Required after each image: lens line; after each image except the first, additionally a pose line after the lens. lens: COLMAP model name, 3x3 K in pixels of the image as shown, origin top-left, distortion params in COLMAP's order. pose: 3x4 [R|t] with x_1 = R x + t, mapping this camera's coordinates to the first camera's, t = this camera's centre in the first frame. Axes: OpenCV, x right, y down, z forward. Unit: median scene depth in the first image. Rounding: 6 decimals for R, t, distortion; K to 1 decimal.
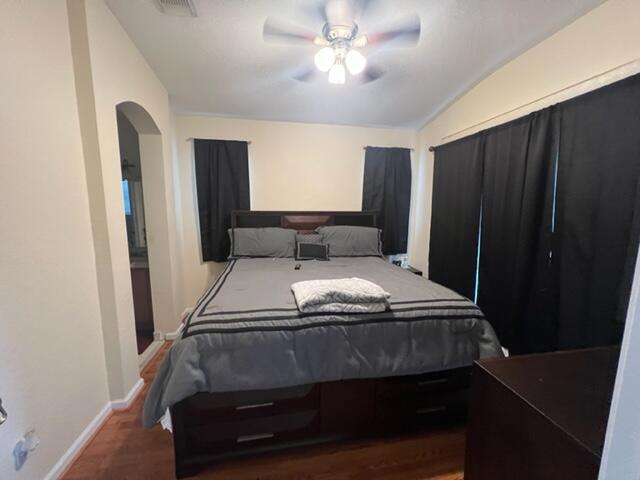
lens RADIAL K [[256.2, 0, 319.4], [0, 256.2, 241.1], [0, 0, 1]] dist [-0.002323, 0.000284]
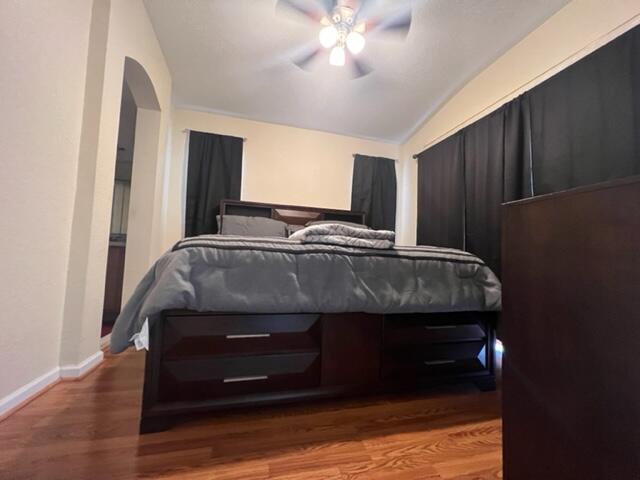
lens RADIAL K [[256.2, 0, 319.1], [0, 256.2, 241.9], [0, 0, 1]] dist [-0.002323, 0.000284]
pose [[0.995973, 0.039770, 0.080351, -0.076456], [-0.024508, 0.982866, -0.182684, 0.378915], [-0.086239, 0.179979, 0.979883, 0.061171]]
